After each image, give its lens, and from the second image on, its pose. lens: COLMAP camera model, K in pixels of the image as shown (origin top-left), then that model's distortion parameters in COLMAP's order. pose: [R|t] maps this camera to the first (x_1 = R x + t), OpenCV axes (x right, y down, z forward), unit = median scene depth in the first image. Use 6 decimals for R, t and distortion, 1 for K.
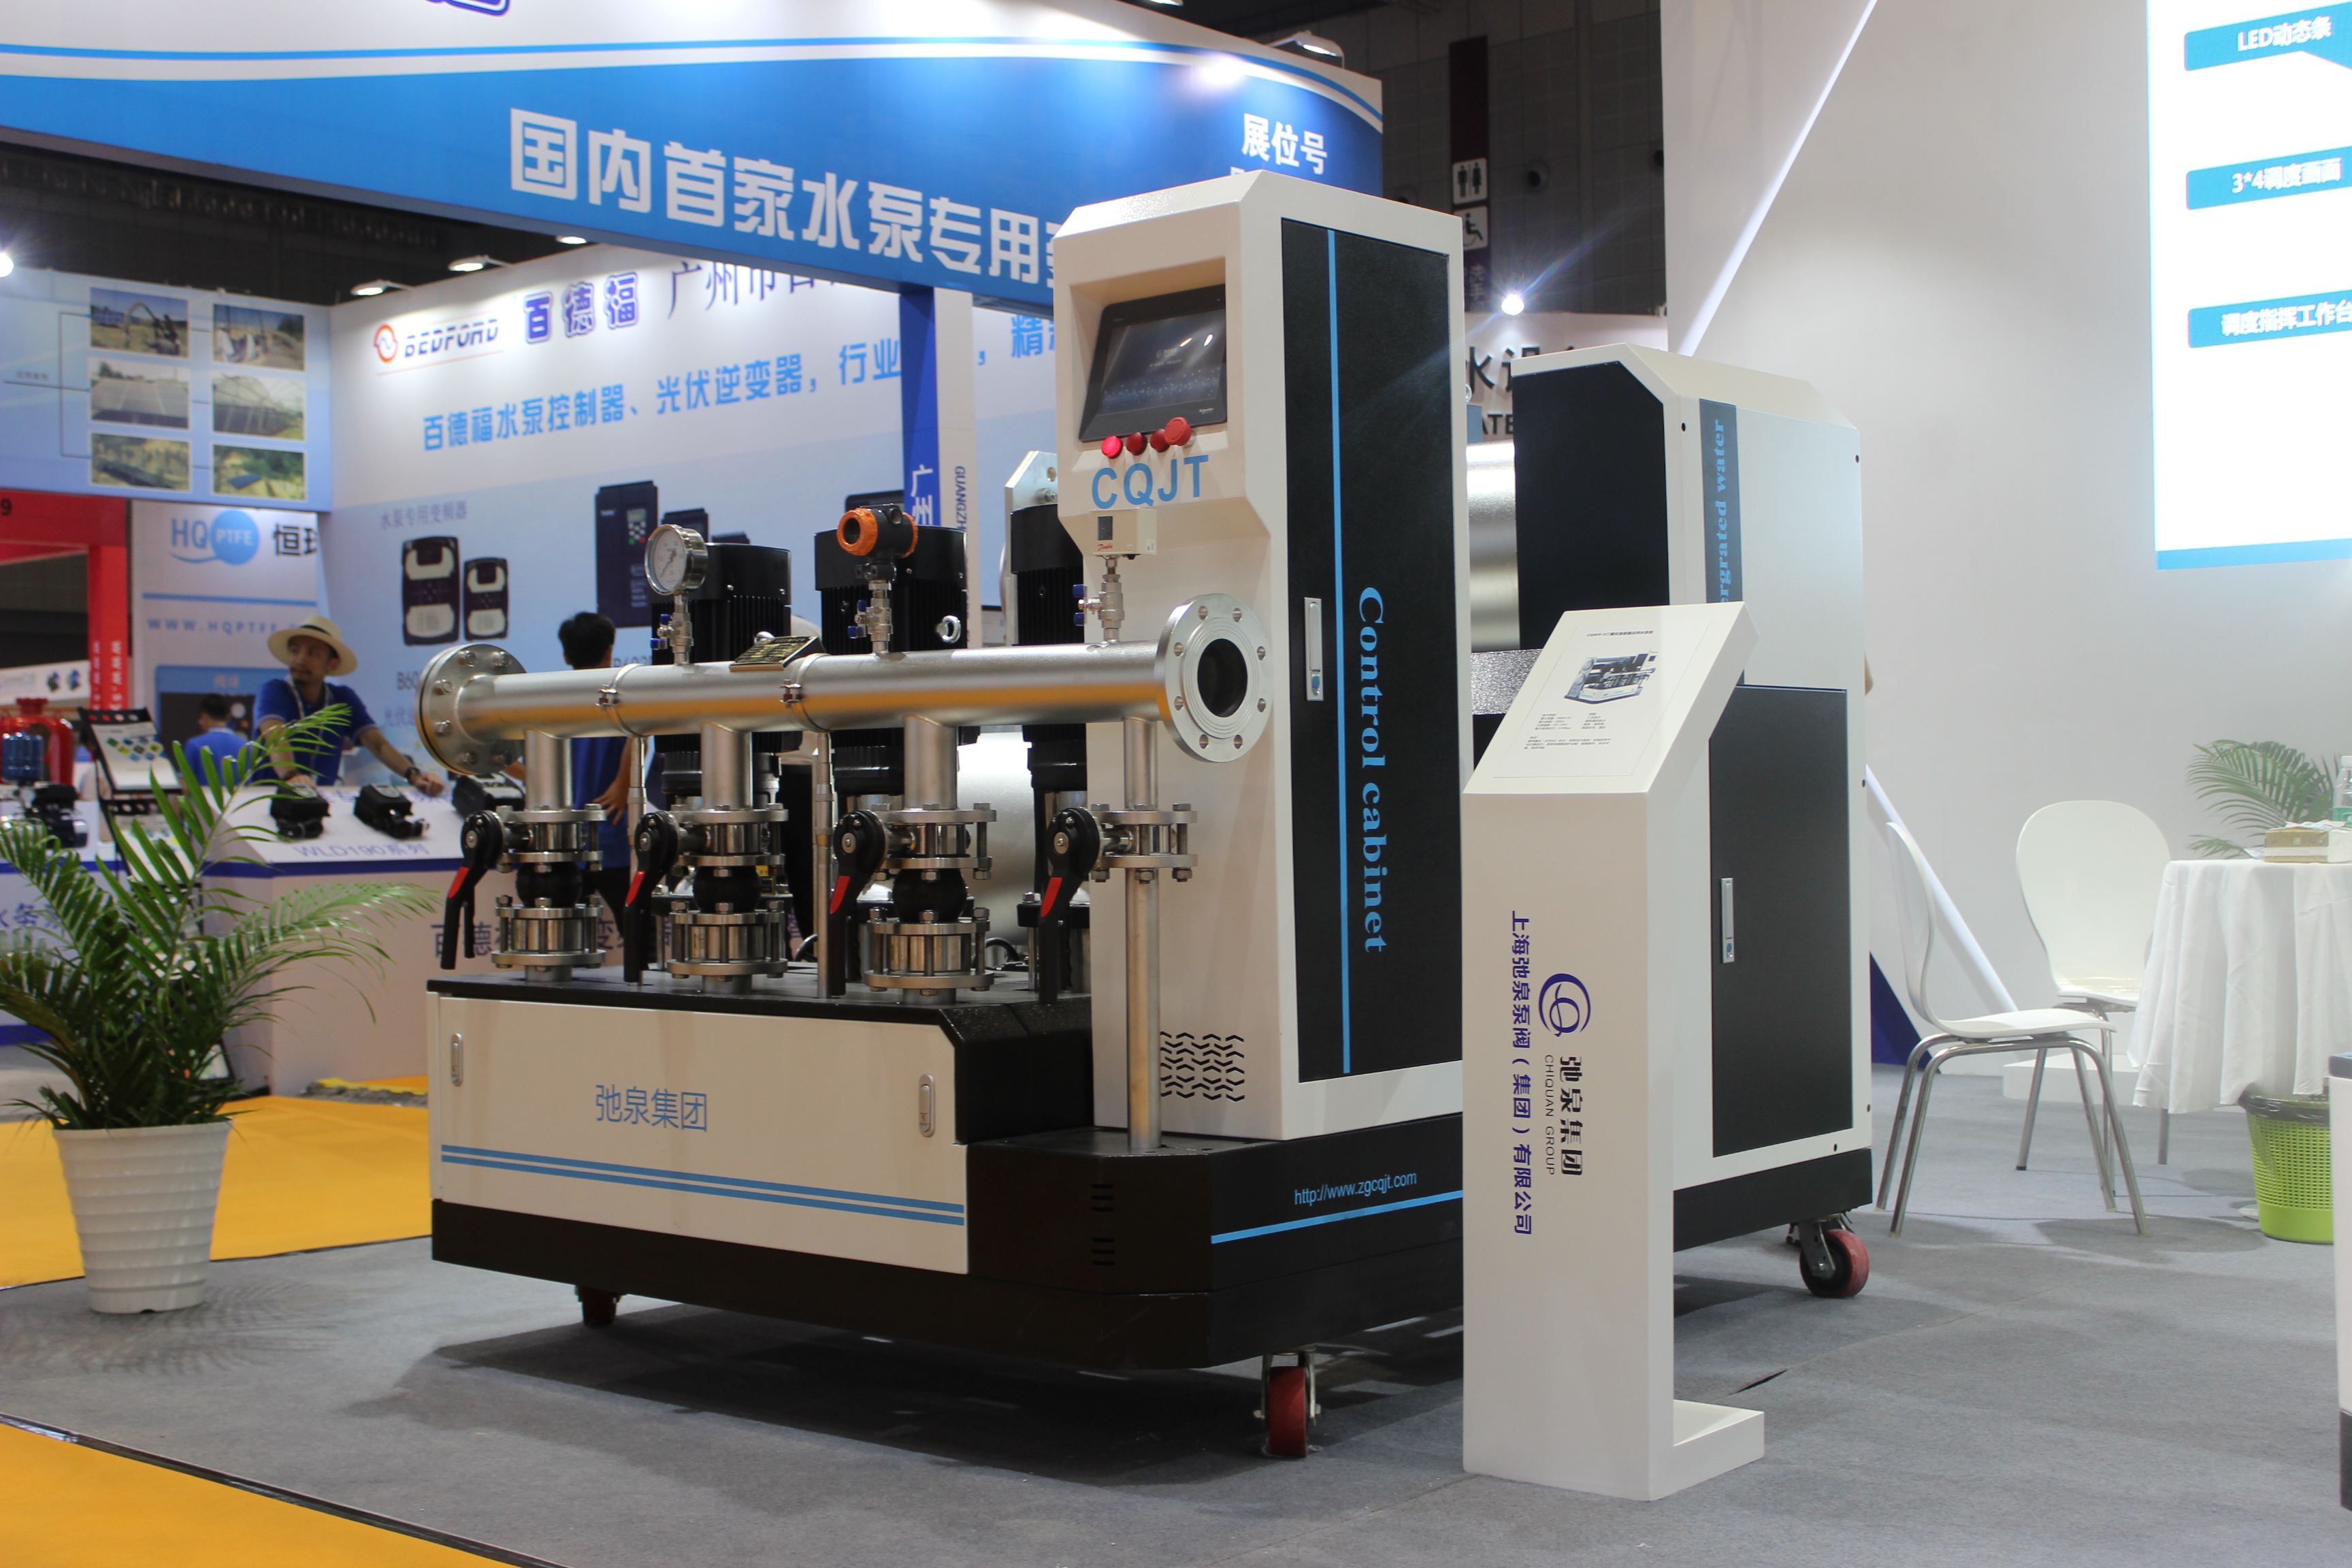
lens RADIAL K [[2850.1, 0, 1176.0], [0, 2850.1, 784.0], [0, 0, 1]] dist [-0.036851, -0.014143]
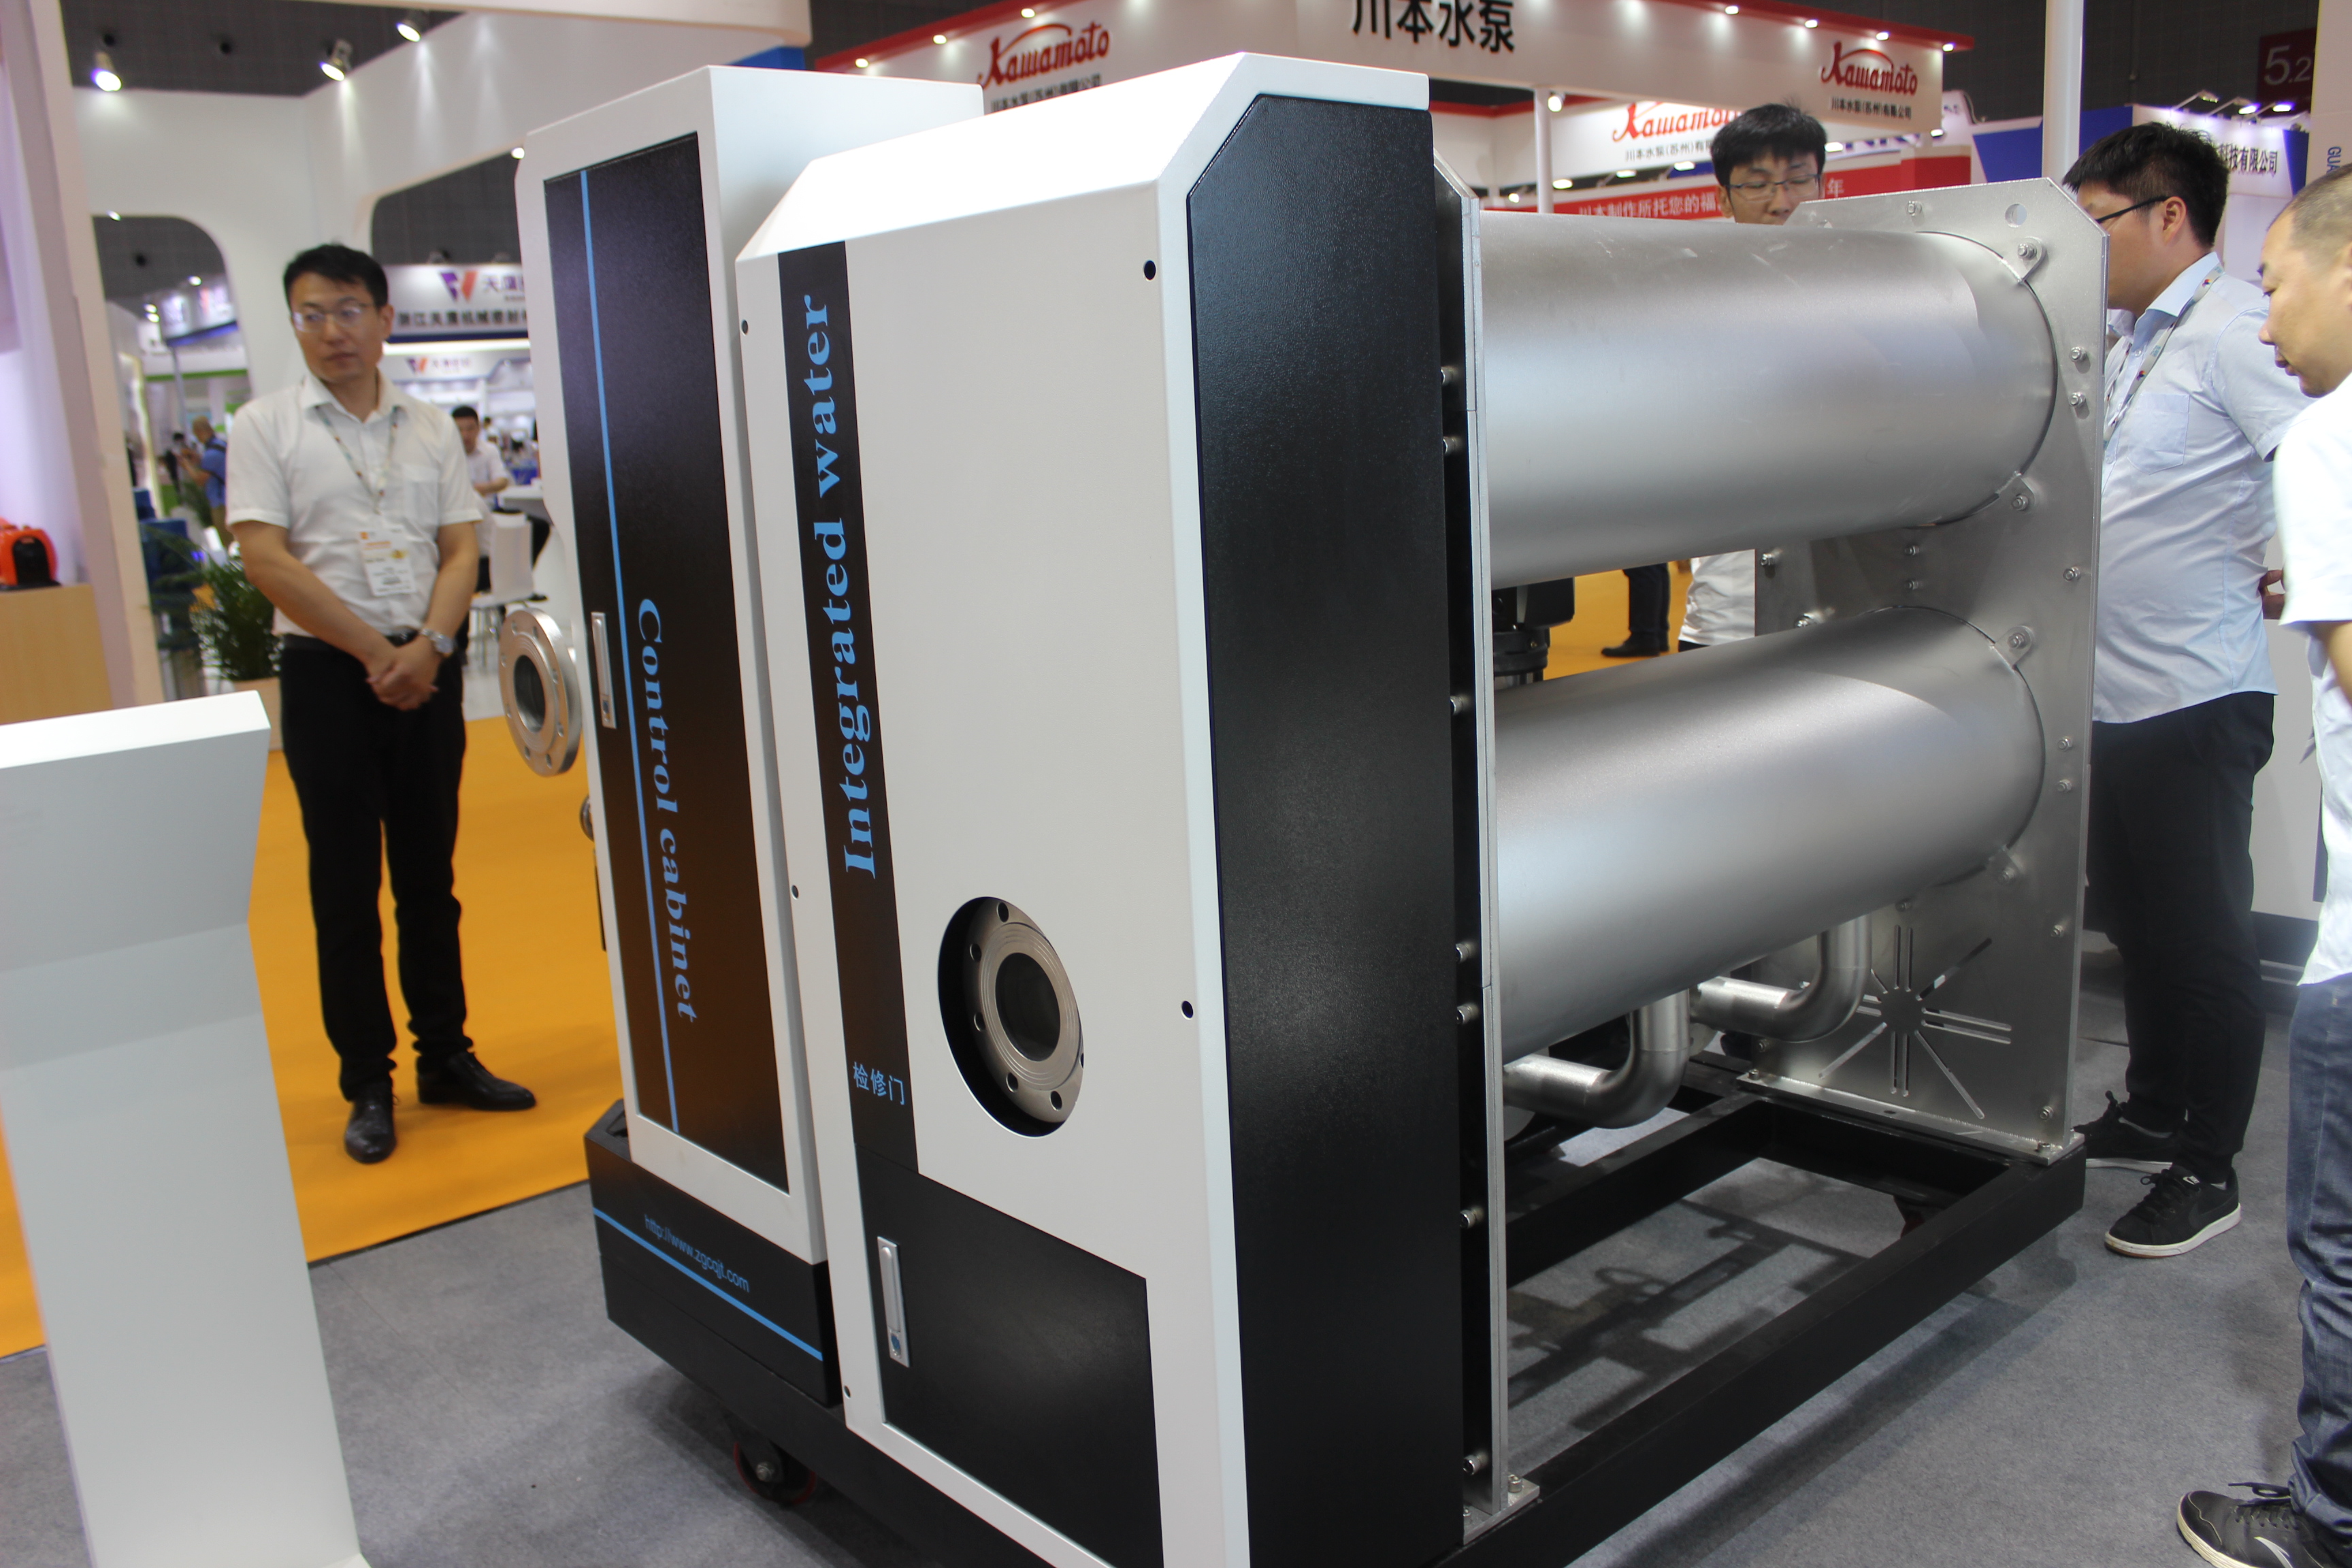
lens RADIAL K [[1954.8, 0, 1172.0], [0, 1954.8, 806.9], [0, 0, 1]] dist [-0.162703, 0.138720]
pose [[-0.139181, 0.225448, -0.964262, 0.200778], [0.062828, 0.973788, 0.218607, -0.041162], [0.988272, -0.030157, -0.149698, 0.412410]]
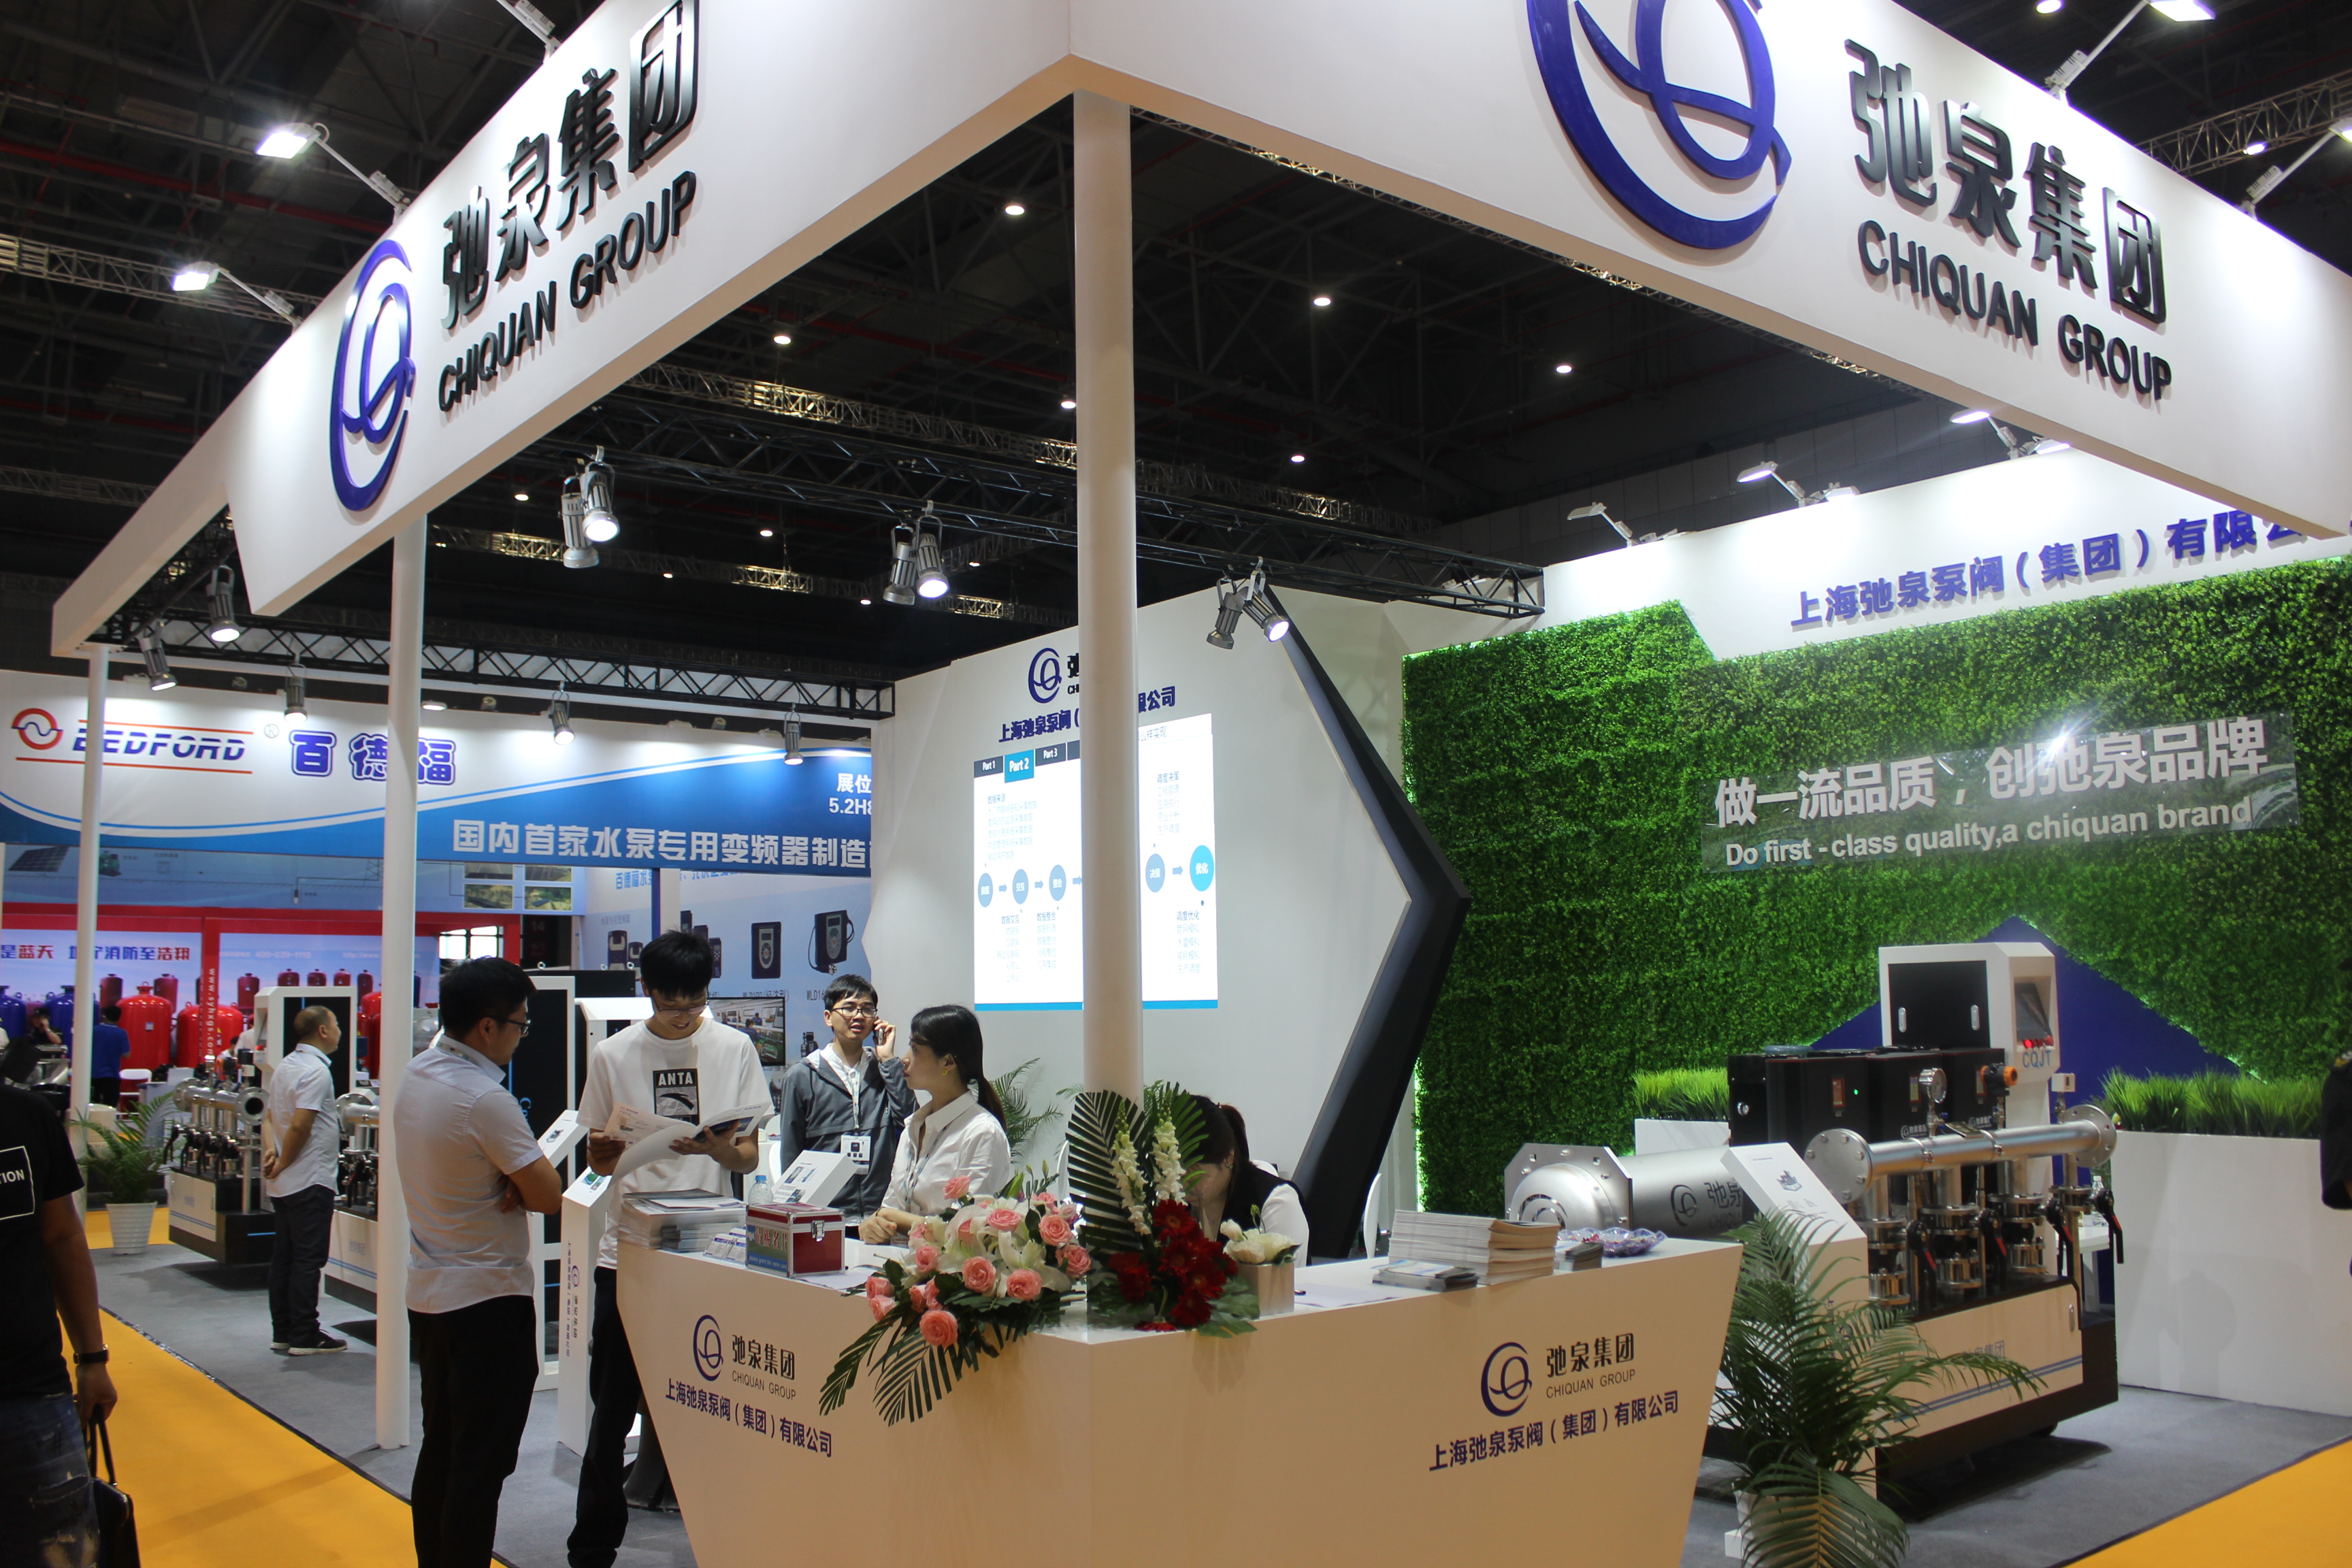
lens RADIAL K [[1954.8, 0, 1172.0], [0, 1954.8, 806.9], [0, 0, 1]] dist [-0.162703, 0.138720]
pose [[0.985971, -0.018658, -0.165871, 0.662605], [0.003130, 0.995625, -0.093383, -0.077686], [0.166887, 0.091554, 0.981716, -0.580795]]
